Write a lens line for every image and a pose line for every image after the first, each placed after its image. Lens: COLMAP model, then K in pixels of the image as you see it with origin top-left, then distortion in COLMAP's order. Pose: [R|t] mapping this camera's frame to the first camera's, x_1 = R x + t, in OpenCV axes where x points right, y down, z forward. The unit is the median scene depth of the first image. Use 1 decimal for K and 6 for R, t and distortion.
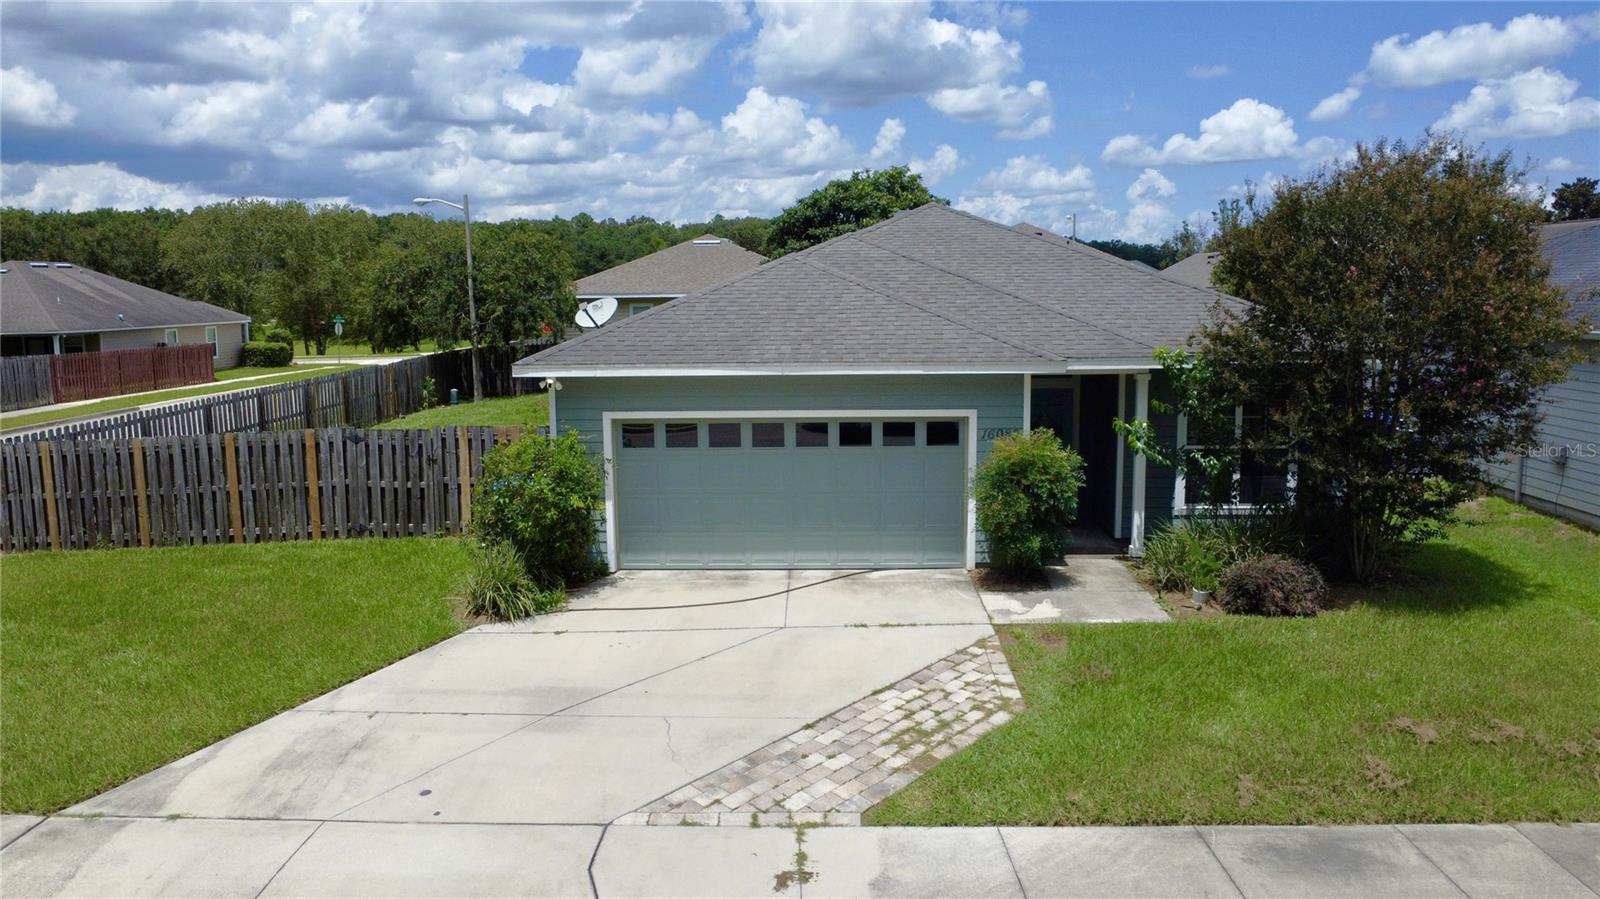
lens RADIAL K [[1178.2, 0, 800.0], [0, 1178.2, 449.5], [0, 0, 1]] dist [-0.003180, -0.001841]
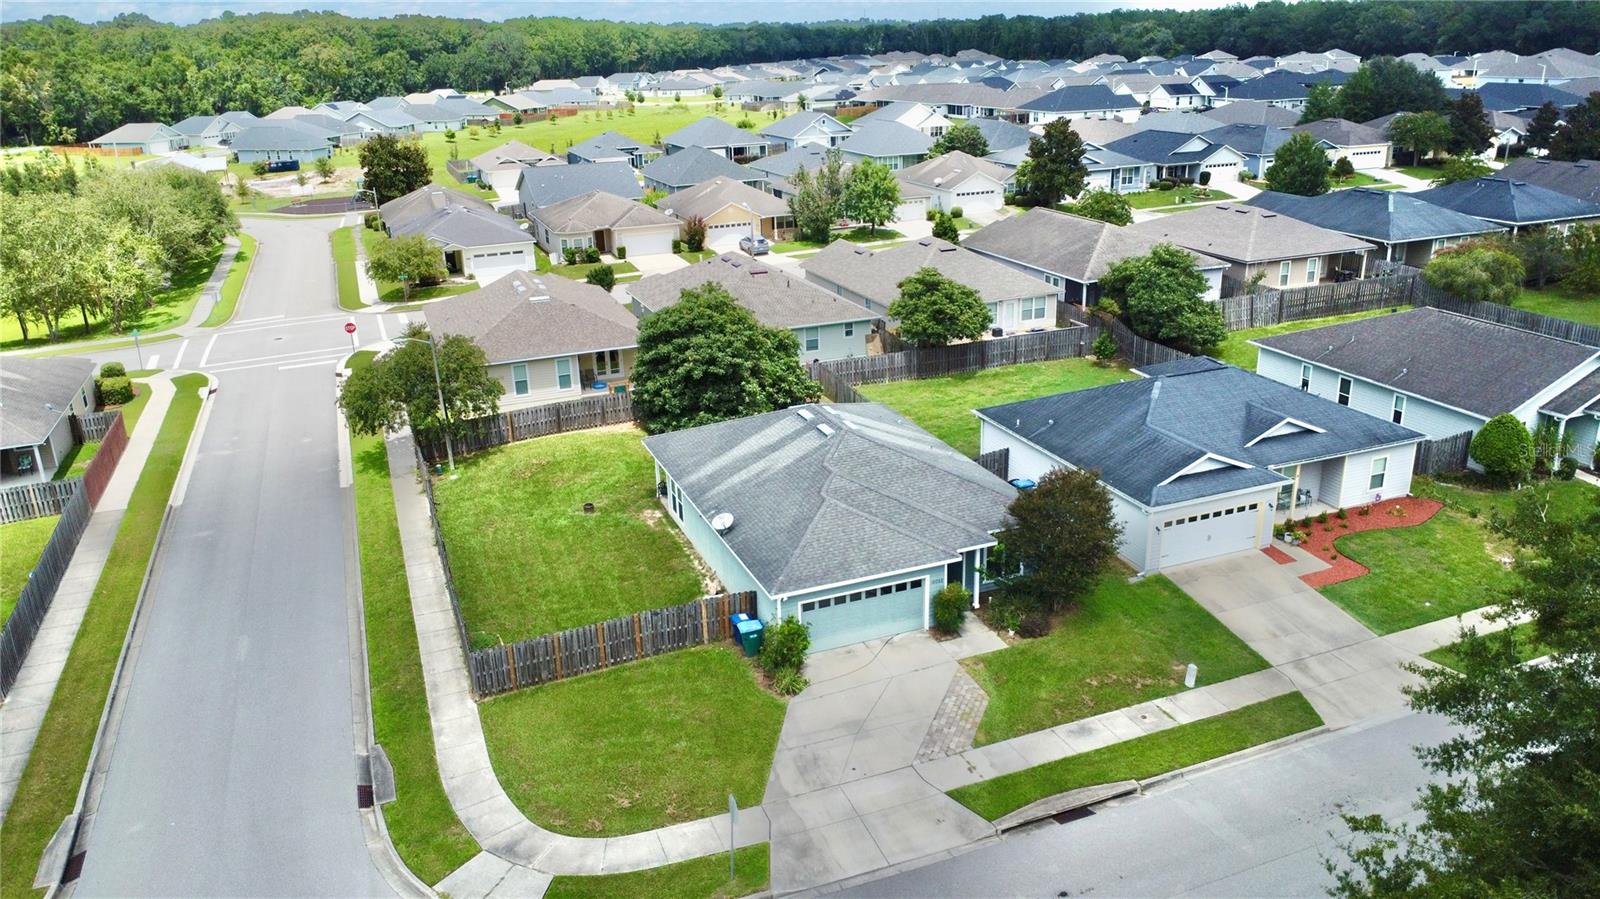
lens RADIAL K [[1178.2, 0, 800.0], [0, 1178.2, 449.5], [0, 0, 1]] dist [-0.003180, -0.001841]
pose [[0.920551, -0.153104, 0.359367, -1.034449], [0.076177, 0.972687, 0.219265, -0.915905], [-0.383122, -0.174469, 0.907071, -1.254199]]
